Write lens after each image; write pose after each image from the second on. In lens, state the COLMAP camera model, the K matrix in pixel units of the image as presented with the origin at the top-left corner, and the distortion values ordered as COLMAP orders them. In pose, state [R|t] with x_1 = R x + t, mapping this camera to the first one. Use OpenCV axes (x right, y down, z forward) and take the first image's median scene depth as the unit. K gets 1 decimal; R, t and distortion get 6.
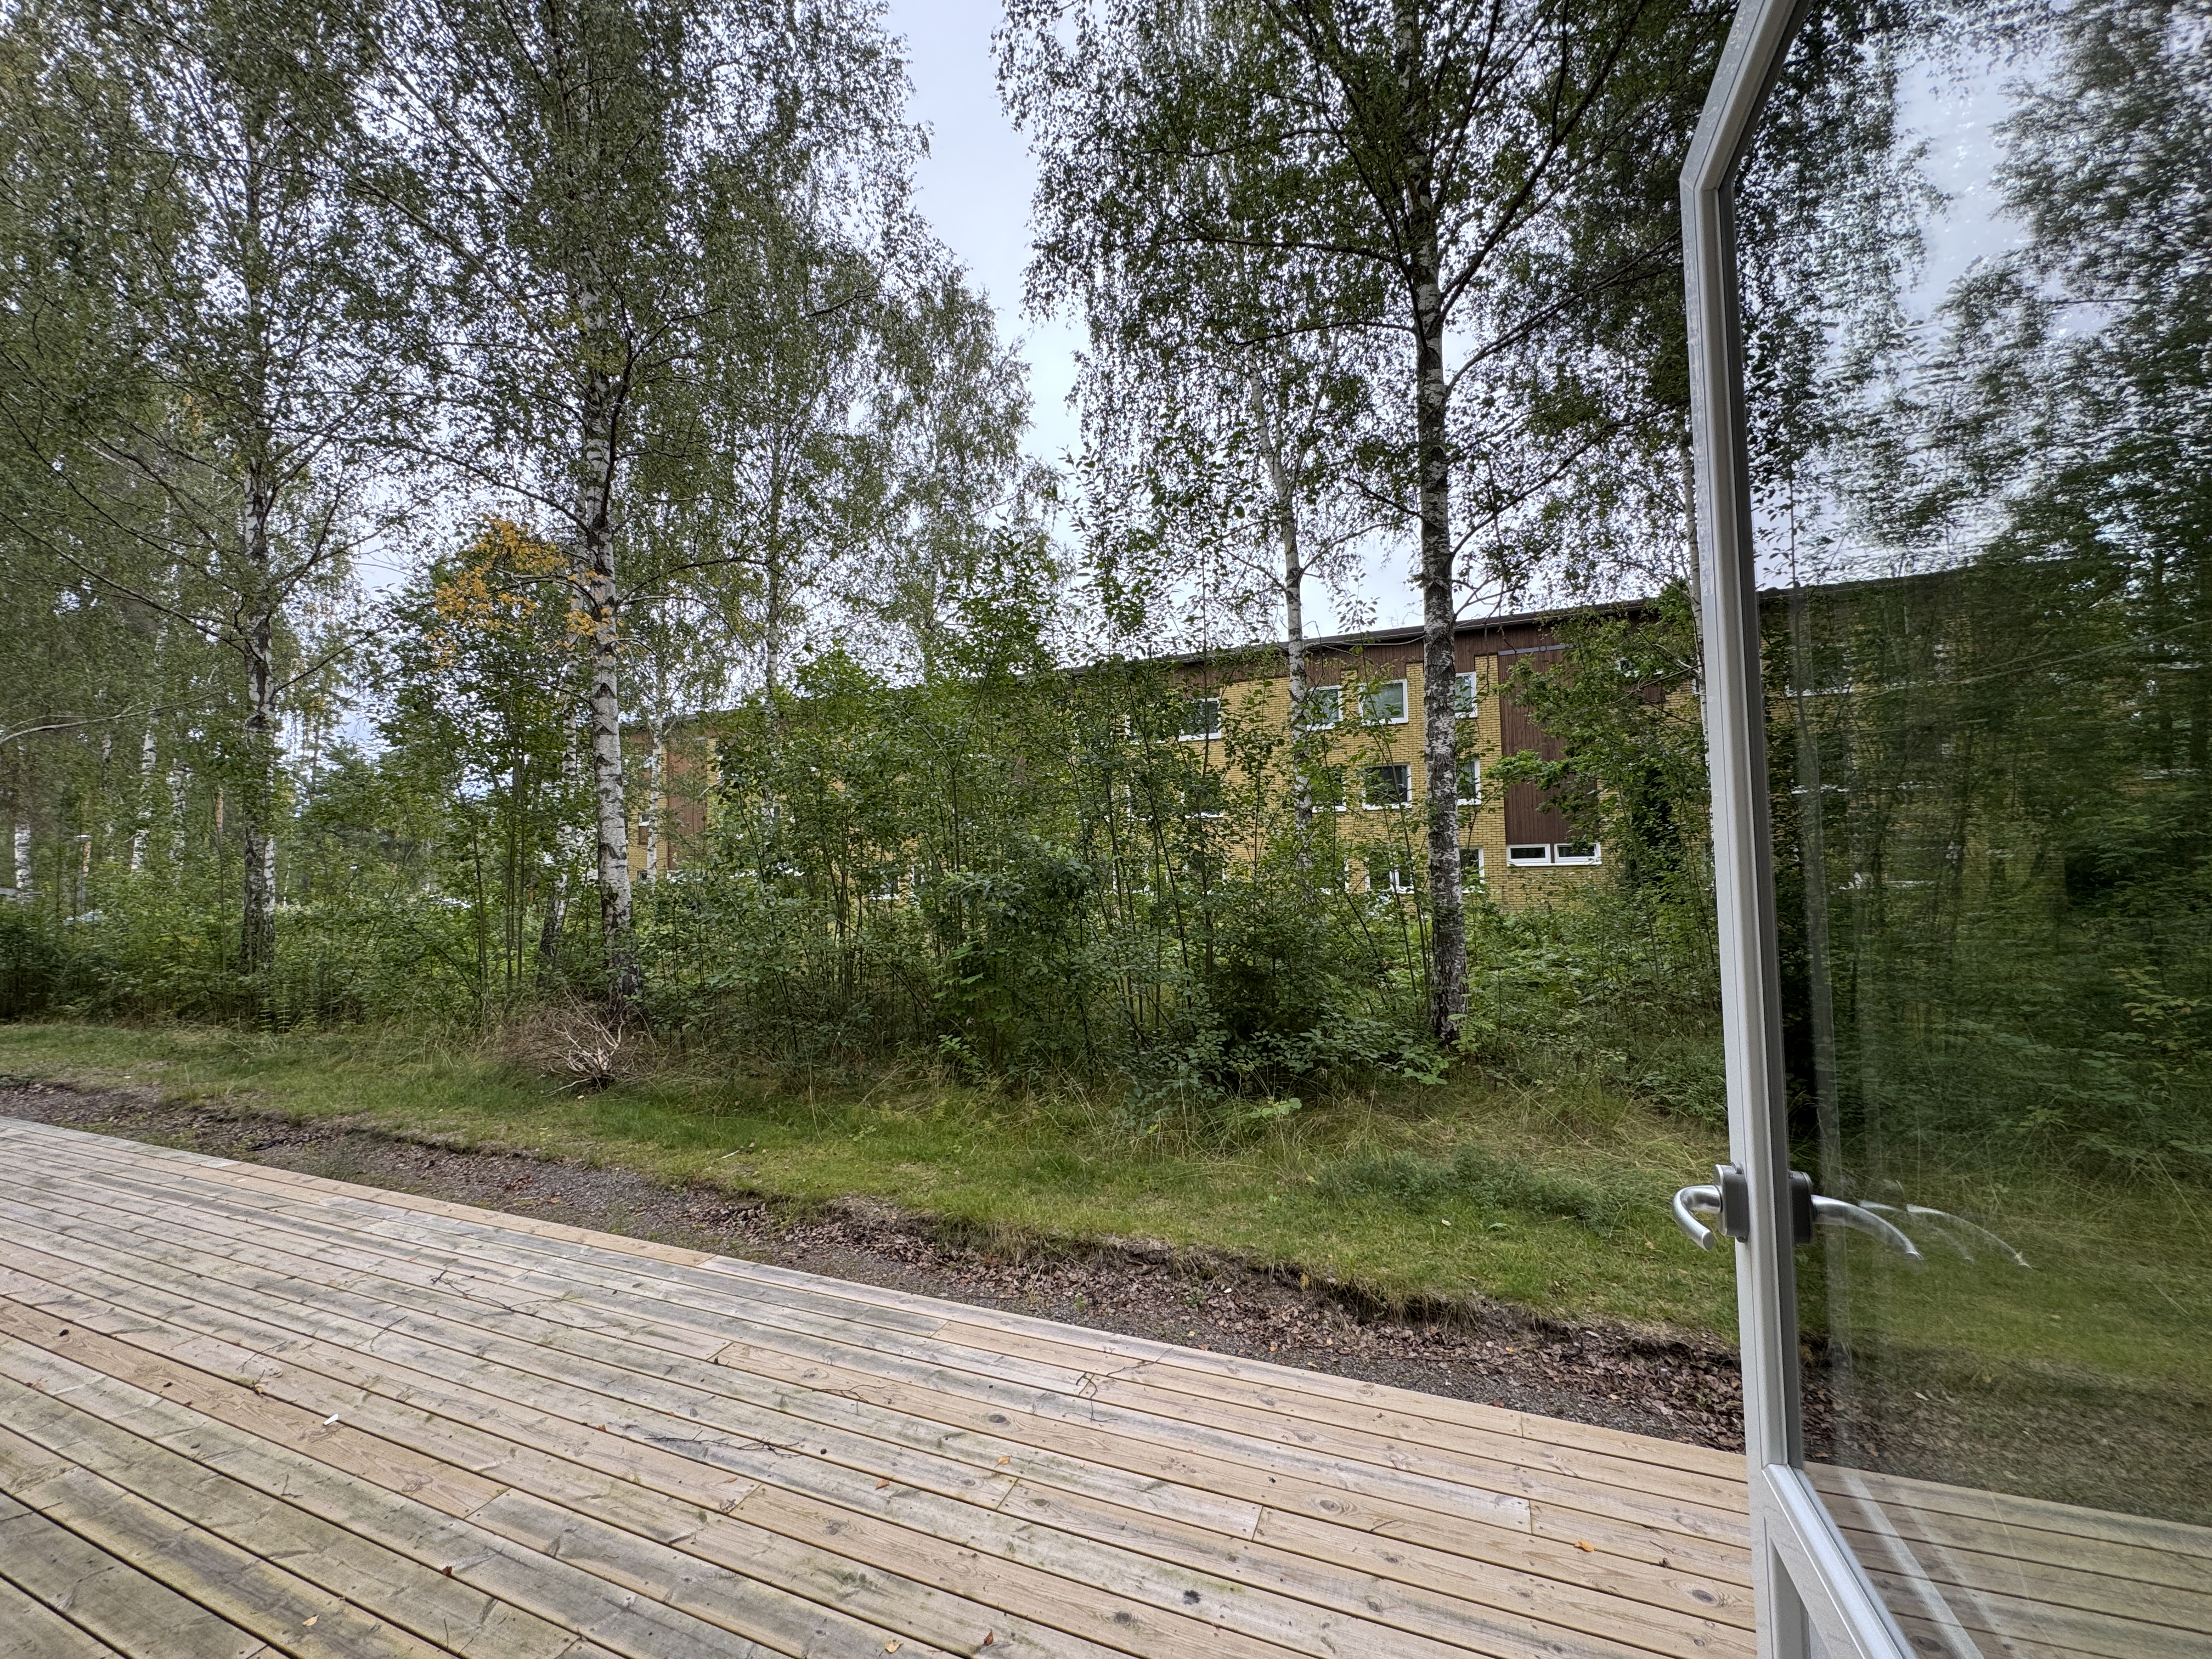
lens RADIAL K [[879.3, 0, 1101.2], [0, 879.3, 829.3], [0, 0, 1]] dist [0.000664, 0.000226]
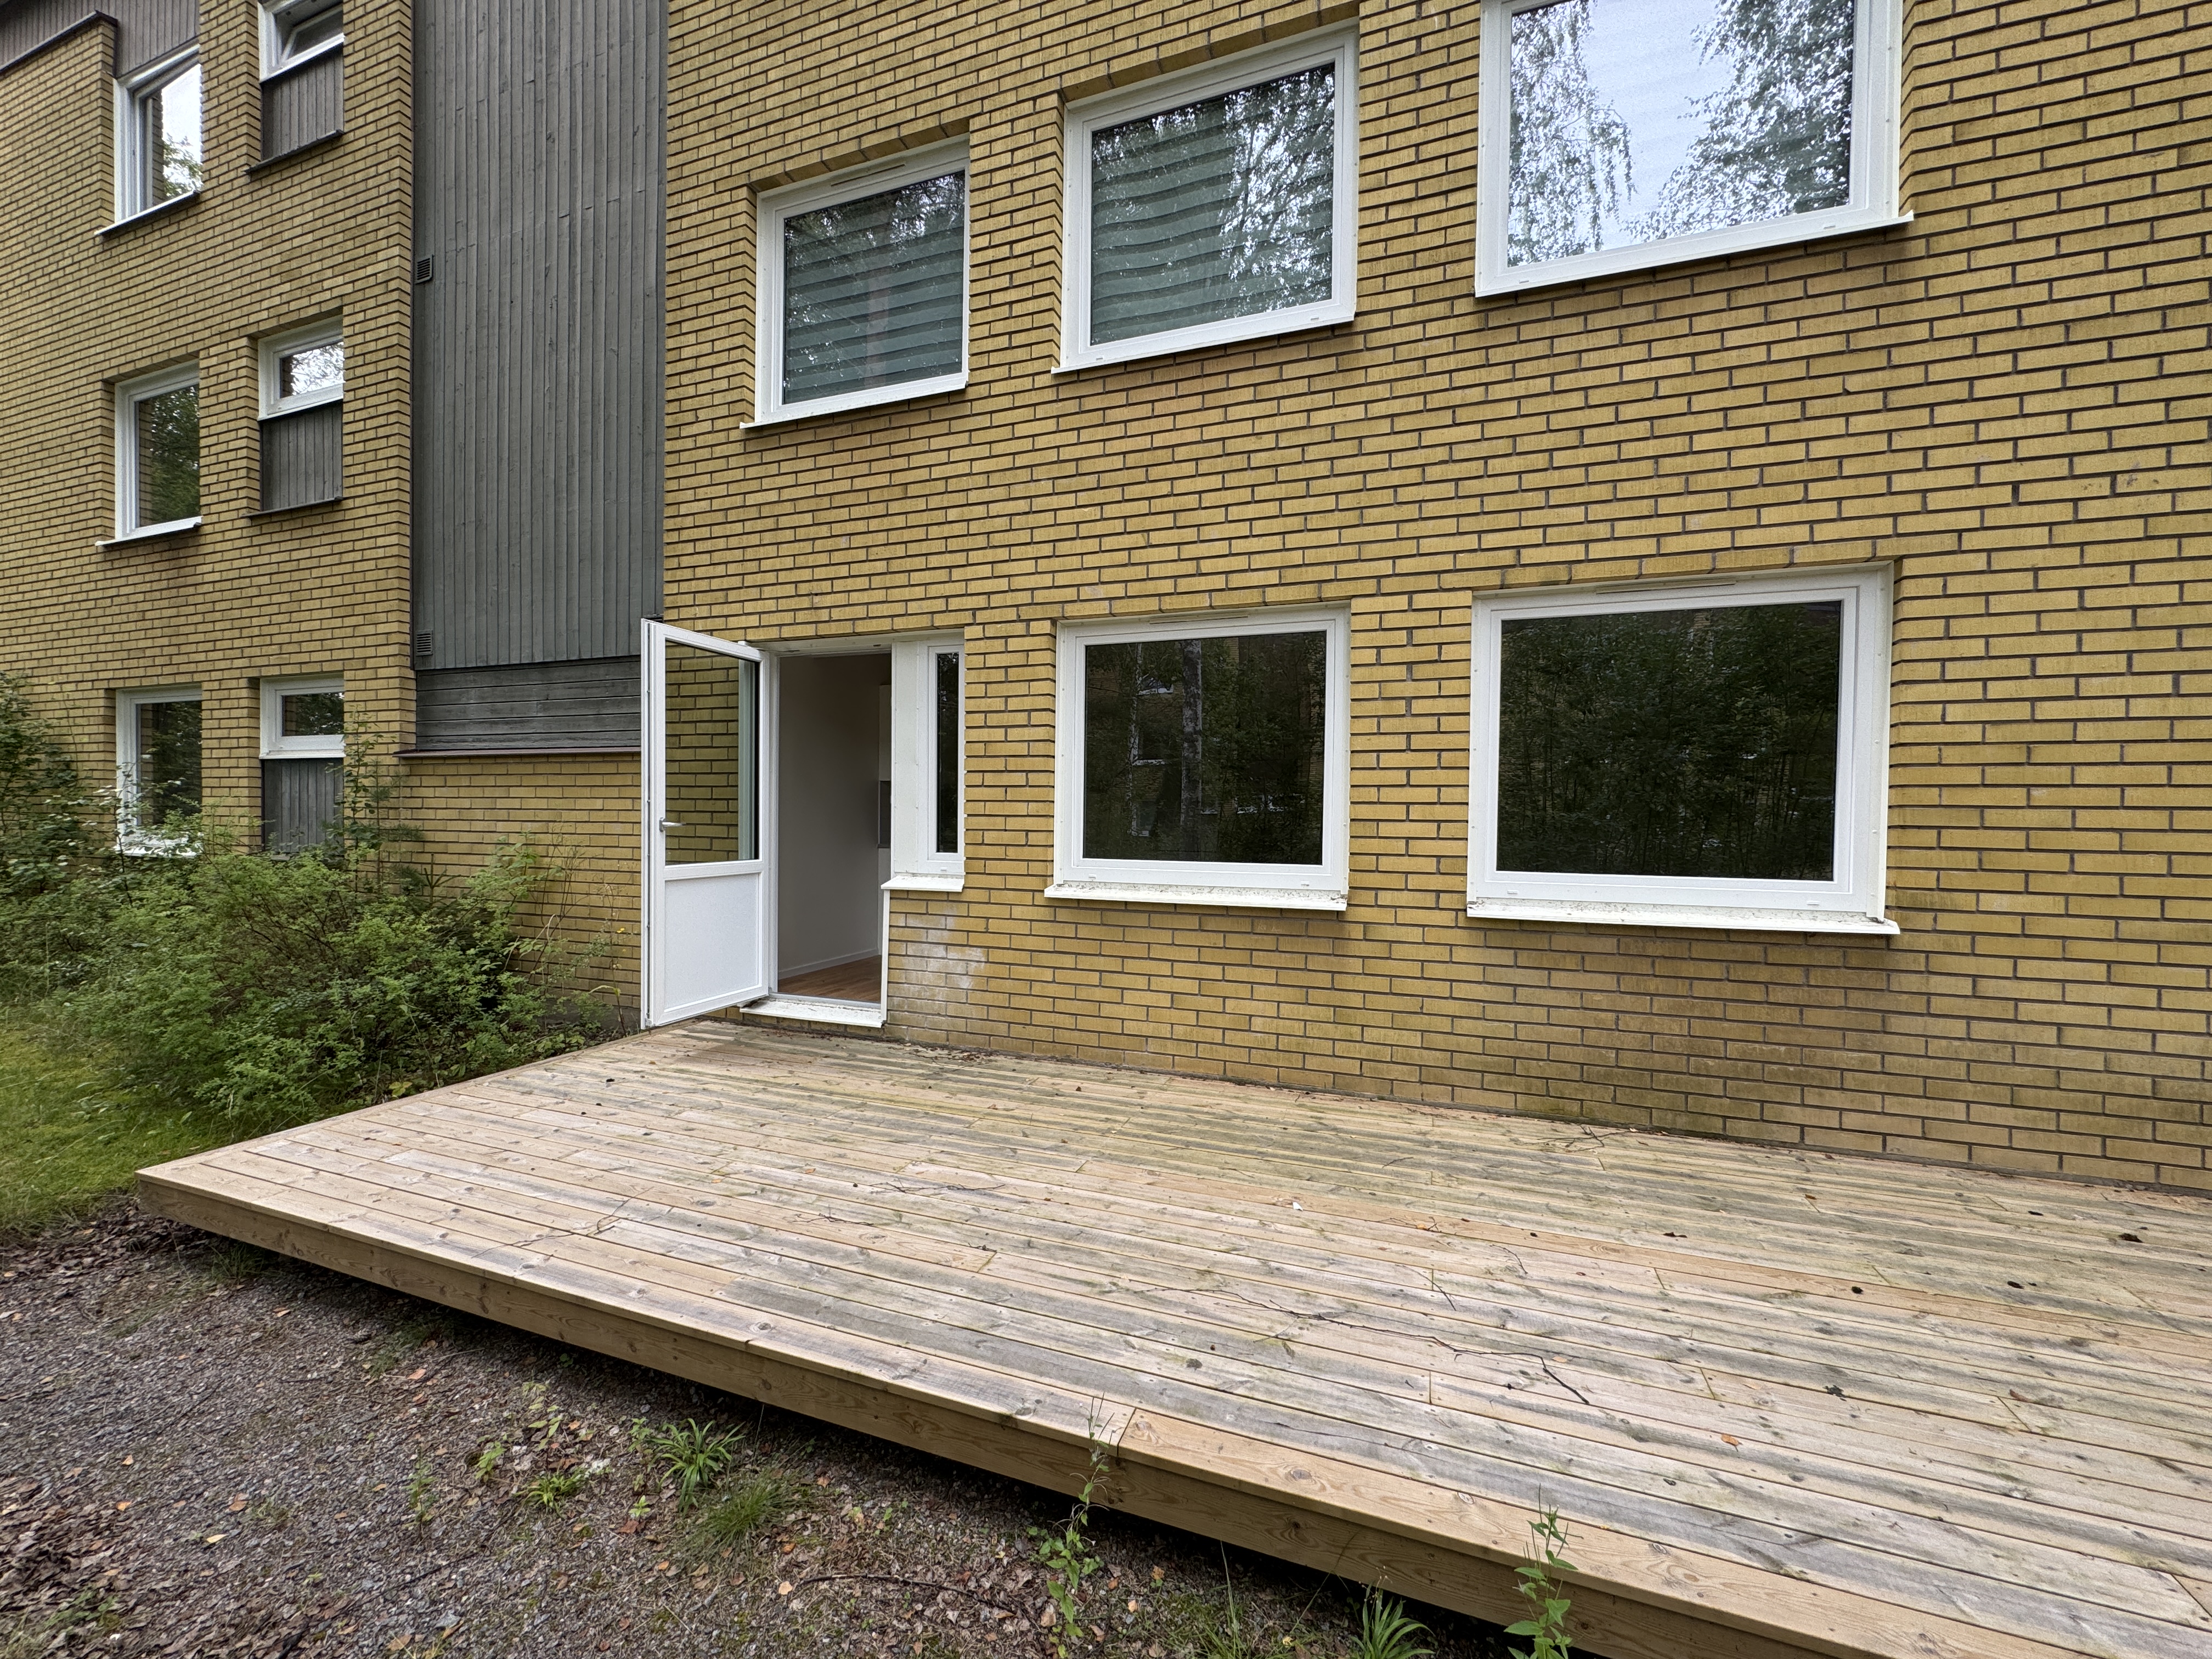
lens RADIAL K [[879.3, 0, 1101.2], [0, 879.3, 829.3], [0, 0, 1]] dist [0.000664, 0.000226]
pose [[-0.999073, 0.015041, -0.040346, -0.480494], [0.016171, 0.999482, -0.027821, 0.173187], [0.039906, -0.028447, -0.998798, 1.762953]]
